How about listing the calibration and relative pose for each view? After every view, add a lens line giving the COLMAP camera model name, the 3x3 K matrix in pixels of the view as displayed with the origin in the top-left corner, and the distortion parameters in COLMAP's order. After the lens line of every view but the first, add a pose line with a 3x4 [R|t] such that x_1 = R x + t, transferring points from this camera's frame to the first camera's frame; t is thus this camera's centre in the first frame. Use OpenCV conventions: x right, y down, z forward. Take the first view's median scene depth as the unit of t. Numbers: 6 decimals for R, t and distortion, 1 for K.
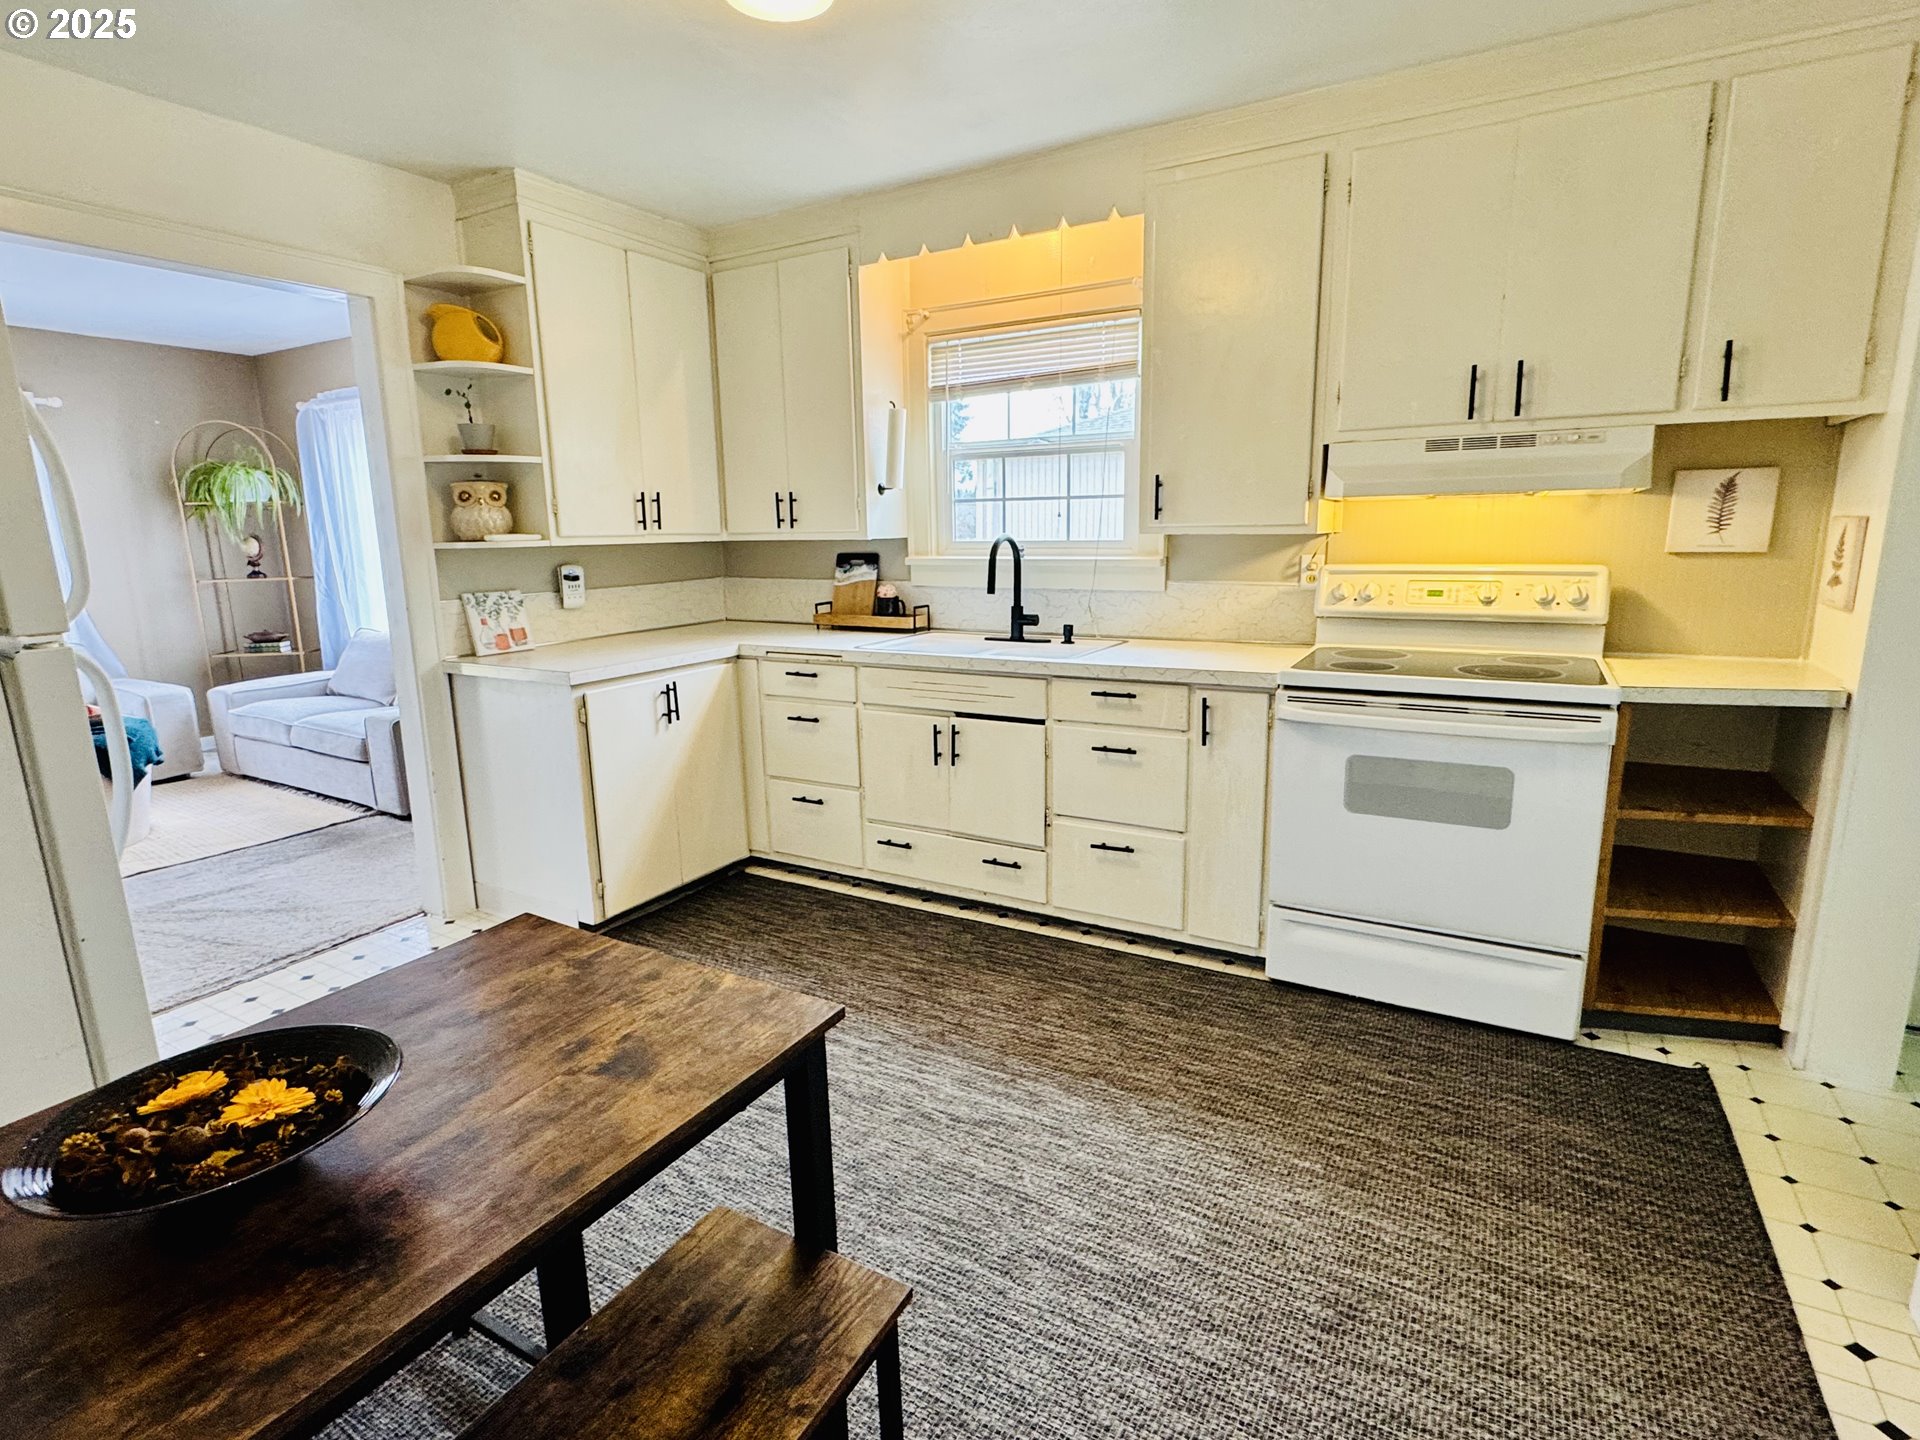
lens RADIAL K [[948.6, 0, 960.0], [0, 948.6, 720.0], [0, 0, 1]] dist [-0.002363, 0.000990]
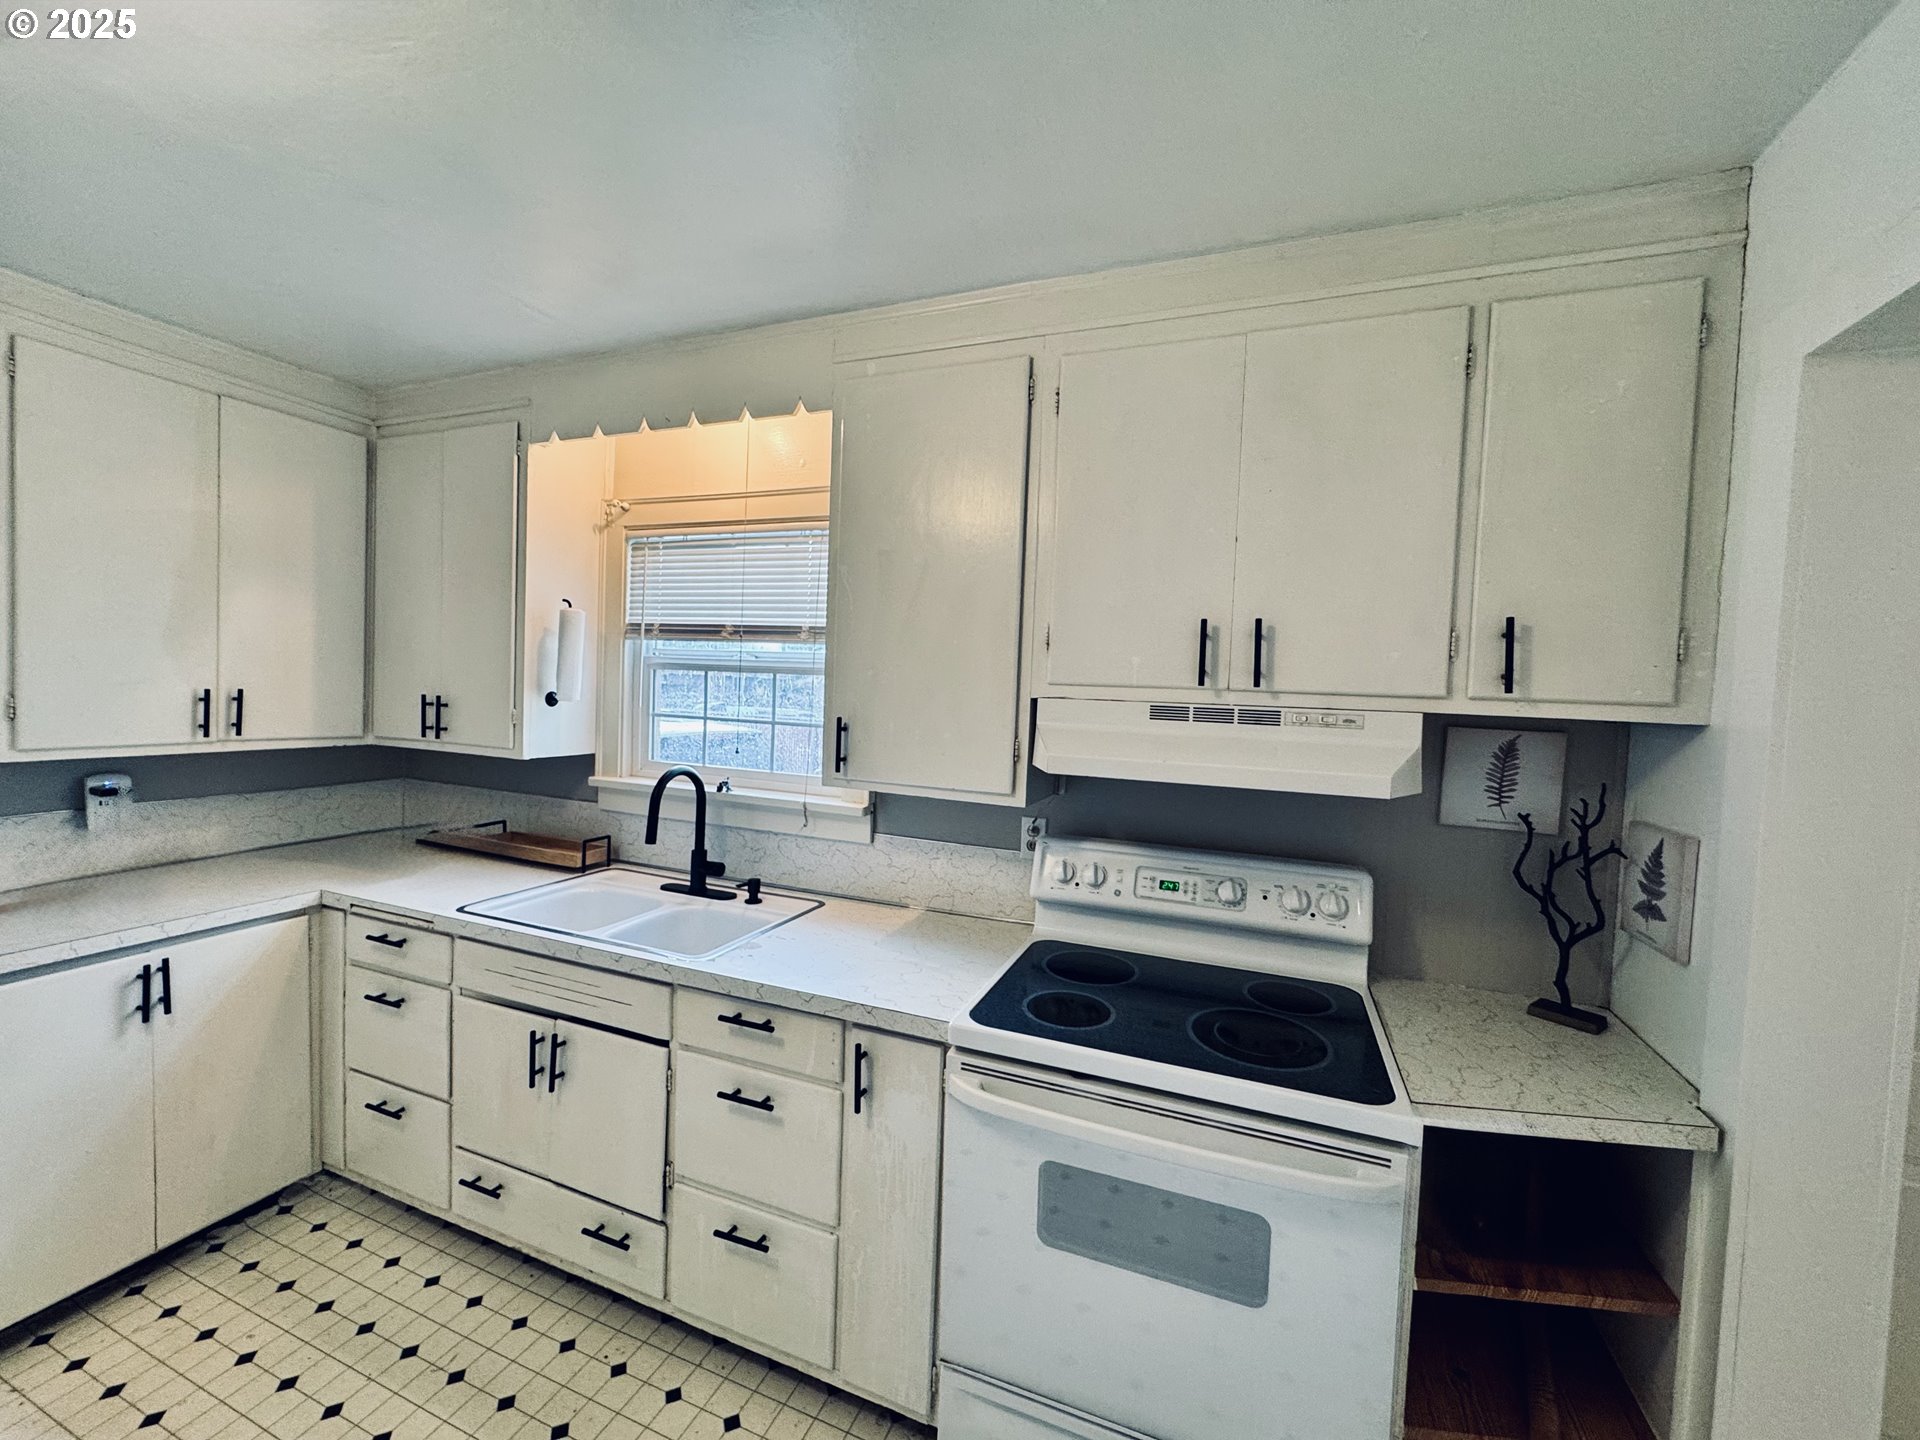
lens RADIAL K [[767.5, 0, 957.6], [0, 767.5, 721.2], [0, 0, 1]] dist [-0.003406, 0.000441]
pose [[0.987869, 0.049713, 0.147119, 0.198760], [-0.026065, 0.987015, -0.158498, -0.146051], [-0.153088, 0.152740, 0.976337, 0.334158]]
